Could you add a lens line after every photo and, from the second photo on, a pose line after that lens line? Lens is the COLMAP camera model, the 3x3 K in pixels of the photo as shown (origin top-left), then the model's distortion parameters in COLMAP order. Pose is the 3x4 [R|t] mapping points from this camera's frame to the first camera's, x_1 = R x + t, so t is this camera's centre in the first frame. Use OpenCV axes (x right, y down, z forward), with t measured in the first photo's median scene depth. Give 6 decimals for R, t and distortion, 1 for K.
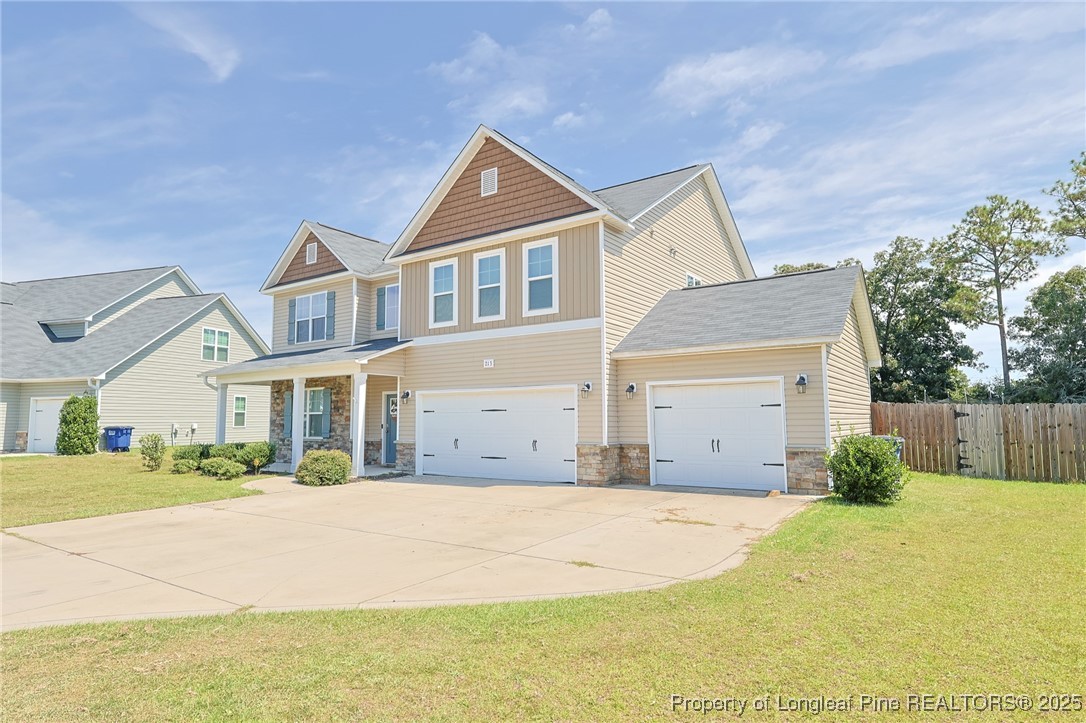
lens RADIAL K [[613.9, 0, 543.0], [0, 613.9, 361.5], [0, 0, 1]] dist [0.001250, -0.000027]
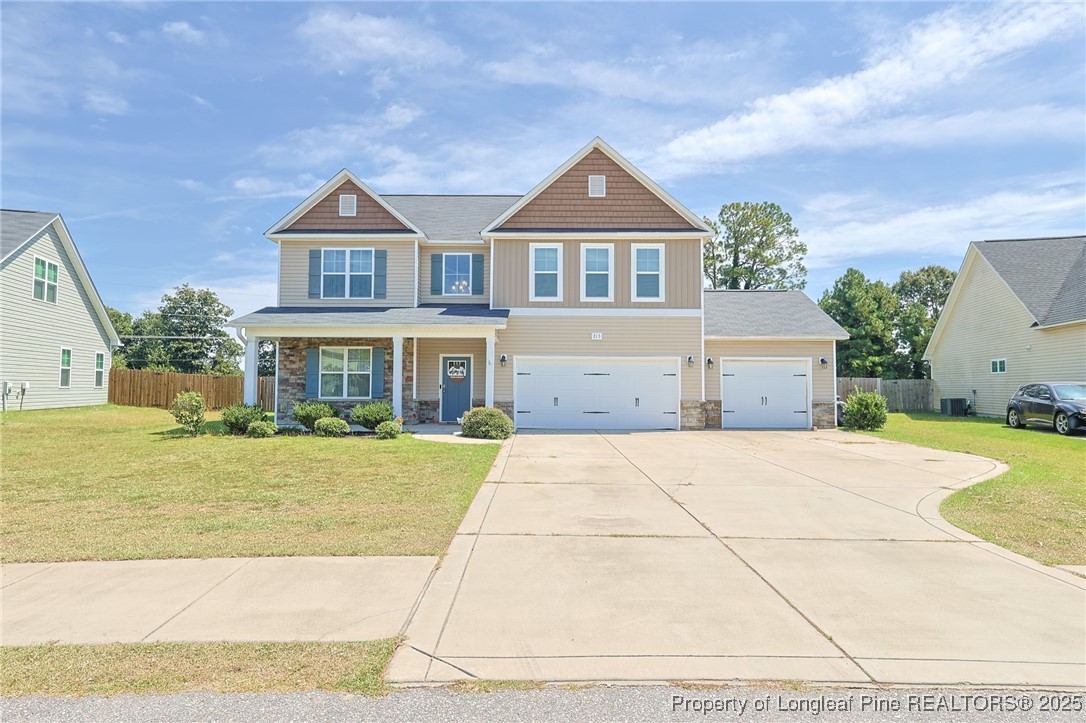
lens RADIAL K [[563.5, 0, 543.0], [0, 563.5, 361.5], [0, 0, 1]] dist [-0.001626, 0.000270]
pose [[0.825641, 0.037836, 0.562926, -0.771596], [-0.063851, 0.997605, 0.026597, 0.029325], [-0.560571, -0.057903, 0.826079, 0.120432]]
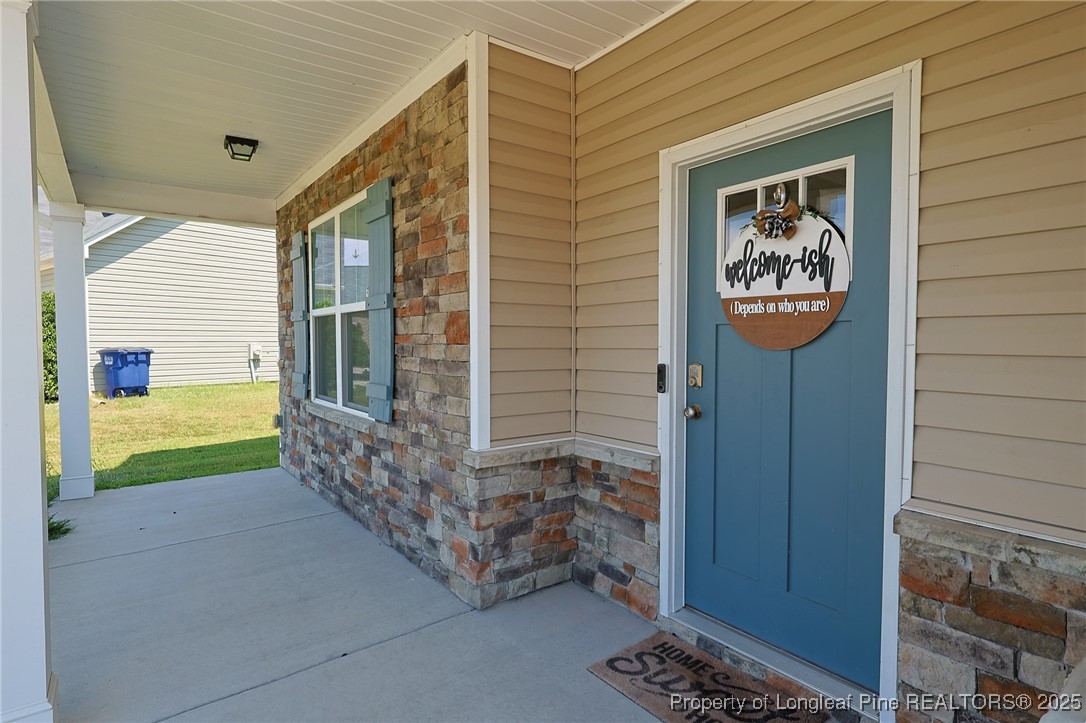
lens RADIAL K [[581.2, 0, 543.0], [0, 581.2, 361.5], [0, 0, 1]] dist [0.000253, 0.000421]
pose [[0.943866, 0.018389, -0.329818, -0.281618], [0.024809, 0.991683, 0.126288, 0.095892], [0.329397, -0.127381, 0.935560, 0.995062]]
